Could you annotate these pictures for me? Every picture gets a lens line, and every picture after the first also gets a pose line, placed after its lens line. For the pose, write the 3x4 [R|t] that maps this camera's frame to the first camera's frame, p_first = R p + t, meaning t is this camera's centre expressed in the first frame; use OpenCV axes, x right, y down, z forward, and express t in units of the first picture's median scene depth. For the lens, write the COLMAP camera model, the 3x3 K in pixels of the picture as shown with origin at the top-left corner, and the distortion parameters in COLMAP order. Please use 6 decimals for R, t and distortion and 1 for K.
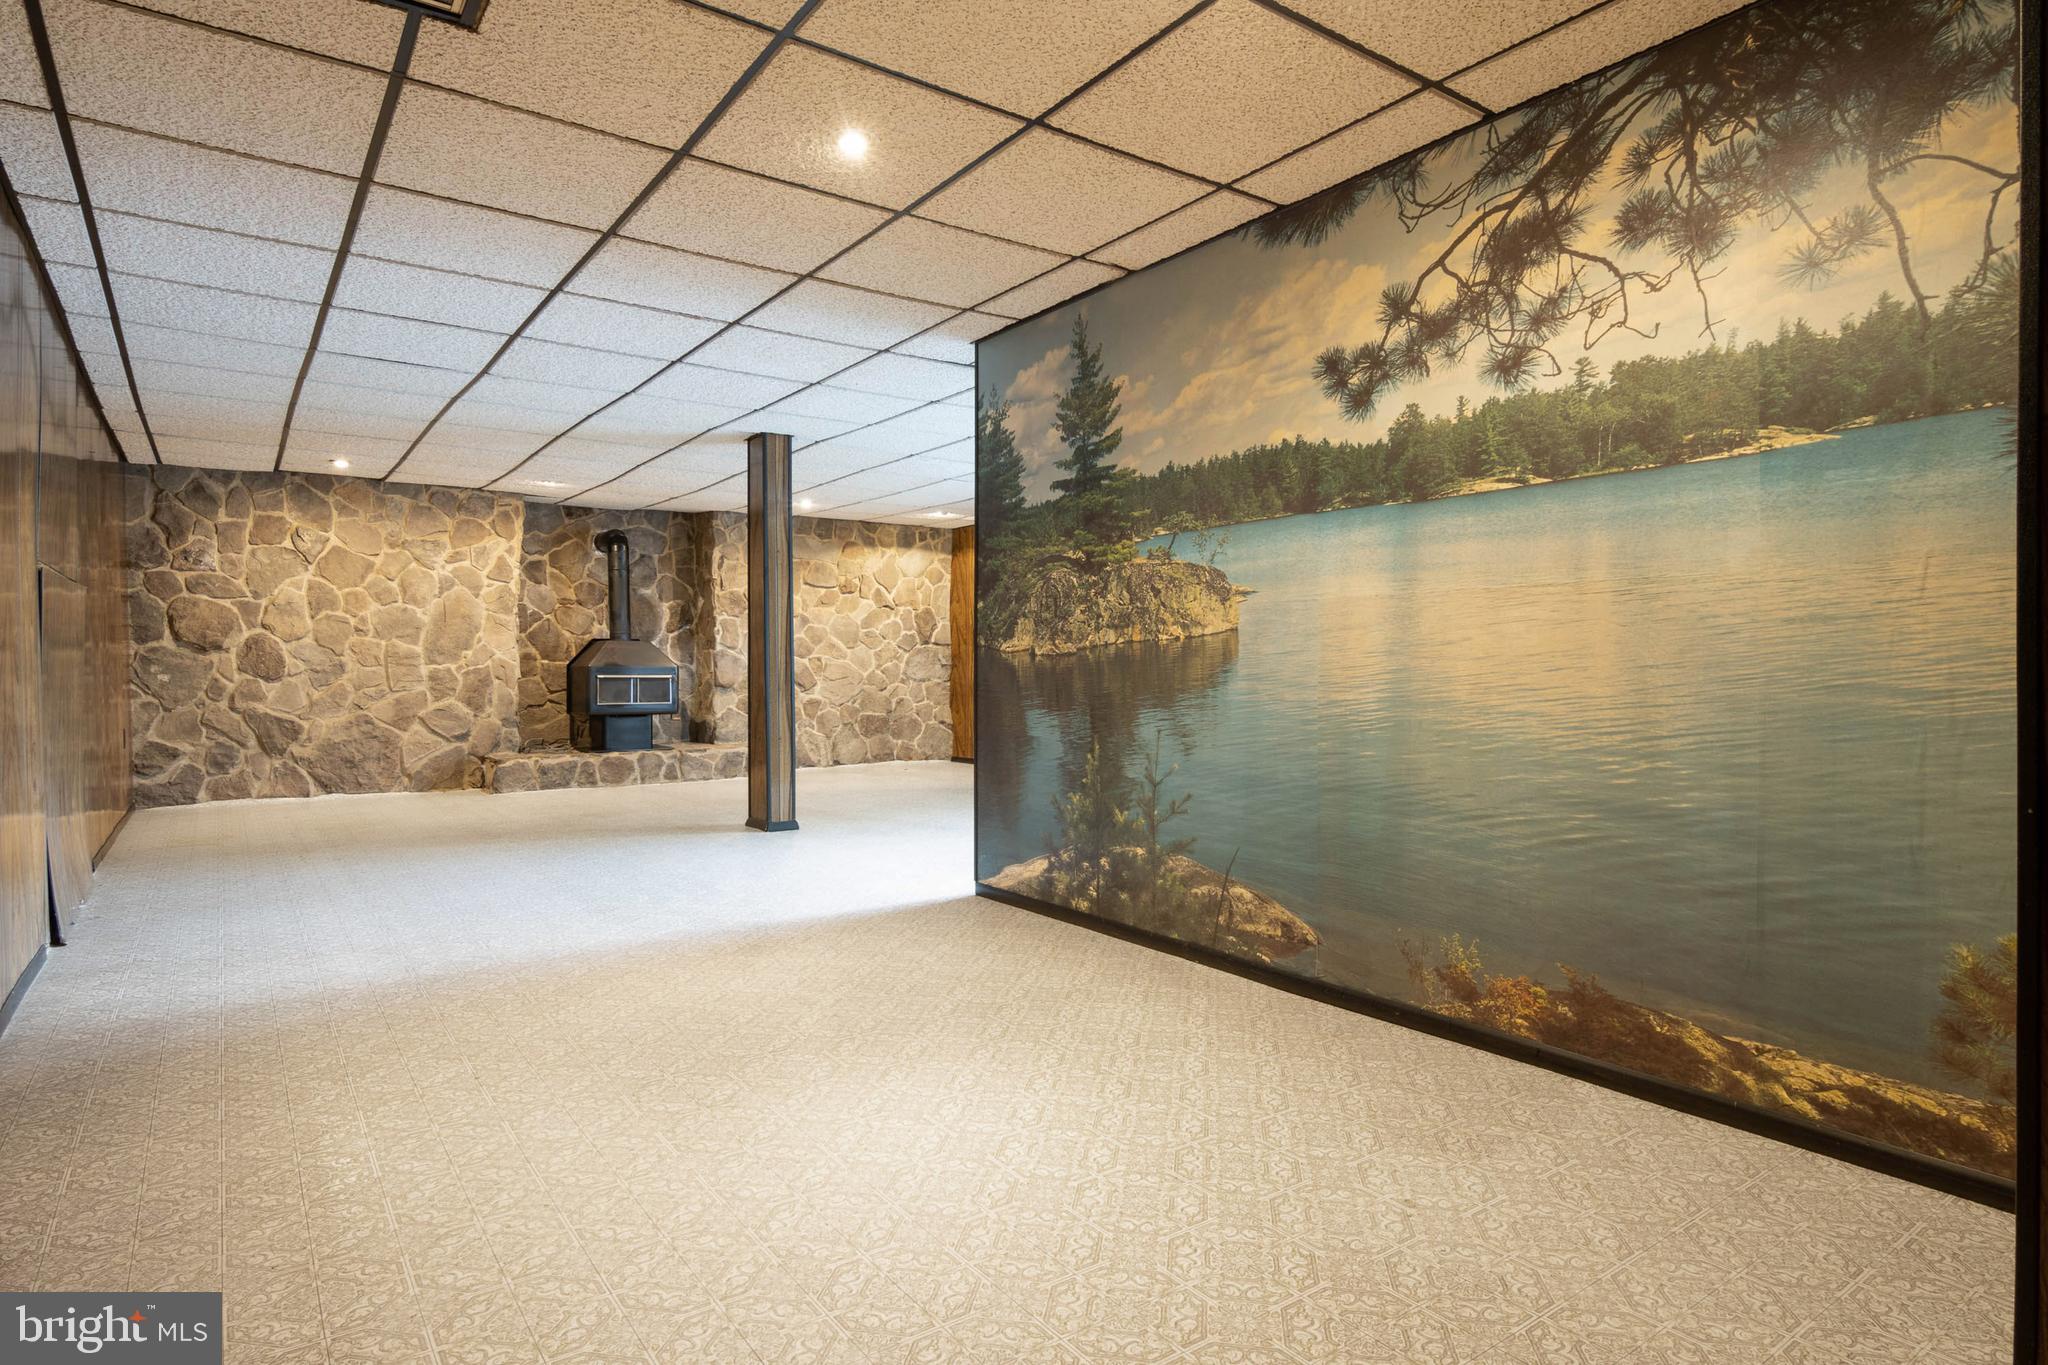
lens RADIAL K [[1136.8, 0, 1024.0], [0, 1136.8, 682.5], [0, 0, 1]] dist [0.001457, -0.001660]
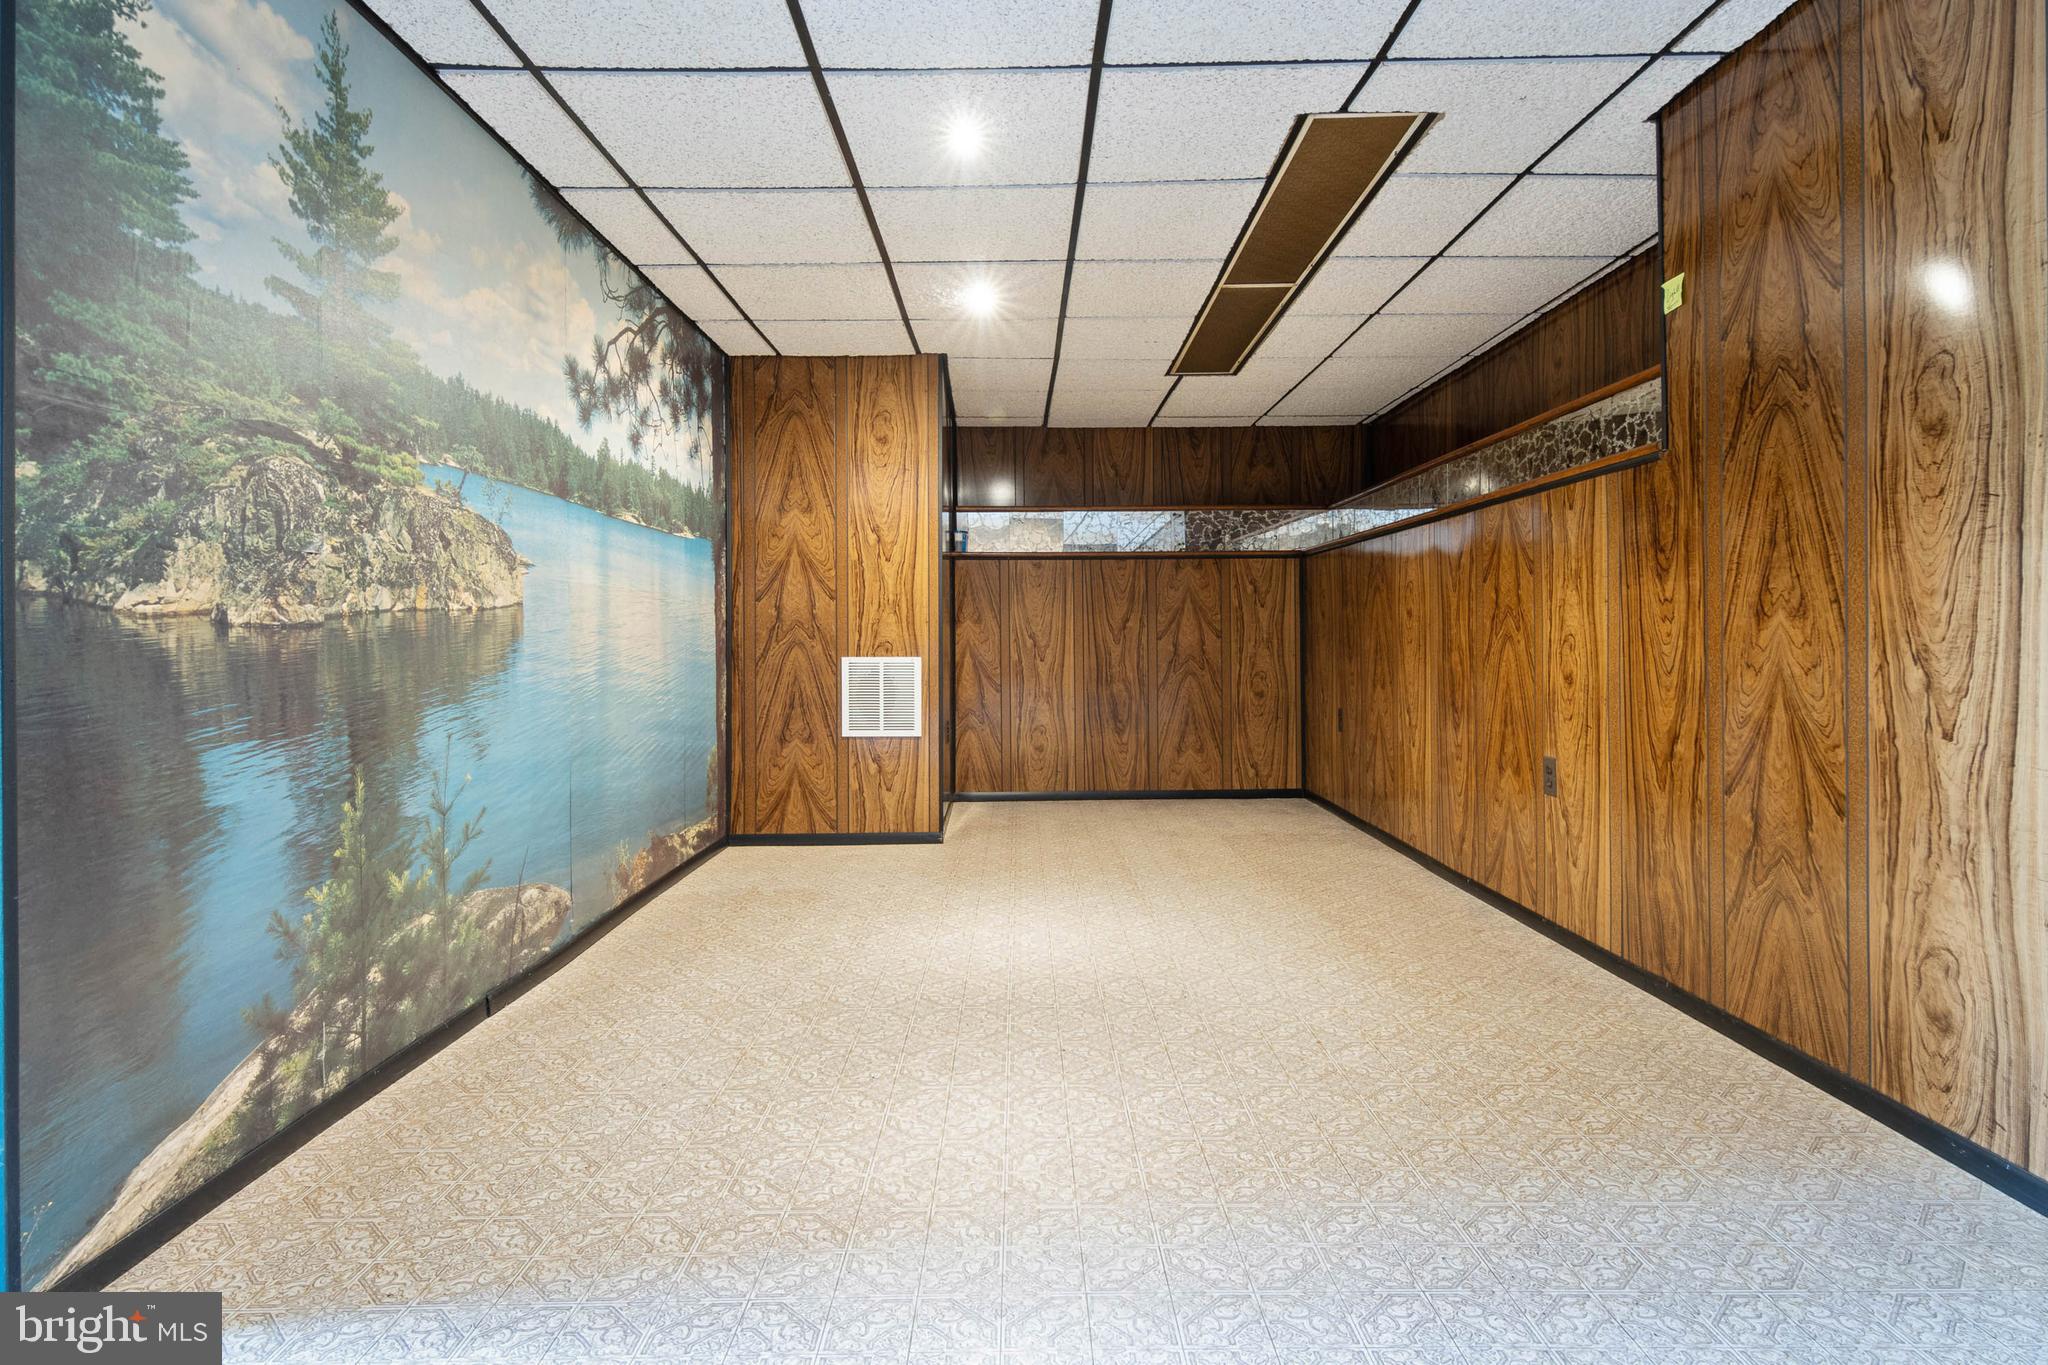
lens RADIAL K [[1075.9, 0, 1023.0], [0, 1075.9, 666.5], [0, 0, 1]] dist [0.000622, 0.000226]
pose [[-0.819034, -0.002954, 0.573737, -0.539593], [0.023311, 0.998990, 0.038421, -0.018064], [-0.573271, 0.044842, -0.818138, 1.272780]]
